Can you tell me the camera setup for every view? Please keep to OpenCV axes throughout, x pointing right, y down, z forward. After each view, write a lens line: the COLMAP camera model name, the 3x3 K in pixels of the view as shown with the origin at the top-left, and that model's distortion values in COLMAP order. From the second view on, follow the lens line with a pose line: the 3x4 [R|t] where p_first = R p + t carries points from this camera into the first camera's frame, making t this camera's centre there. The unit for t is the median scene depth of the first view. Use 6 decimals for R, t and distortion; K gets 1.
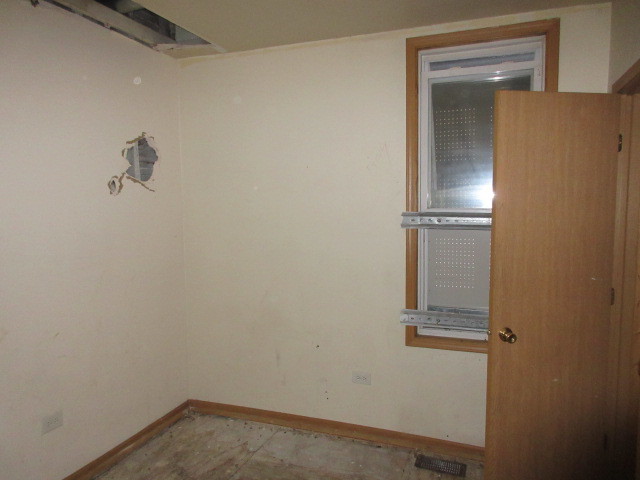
lens RADIAL K [[475.0, 0, 319.6], [0, 475.0, 241.8], [0, 0, 1]] dist [-0.004627, 0.005487]
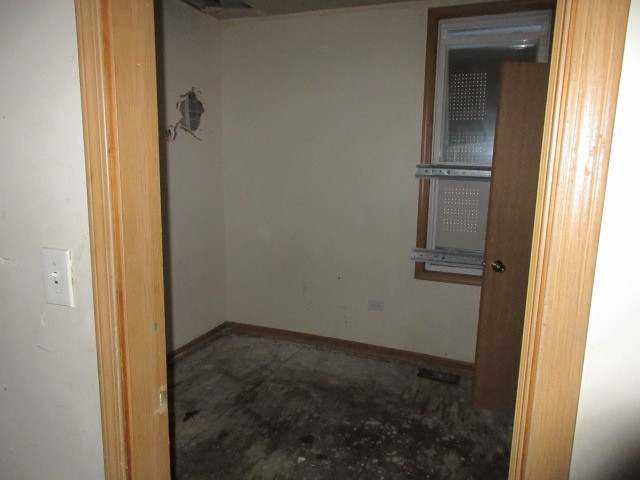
lens RADIAL K [[475.0, 0, 320.9], [0, 475.0, 238.2], [0, 0, 1]] dist [-0.004627, 0.005487]
pose [[0.999331, 0.031713, -0.018213, -0.032669], [-0.029937, 0.995429, 0.090691, 0.018441], [0.021006, -0.090085, 0.995713, -0.167482]]
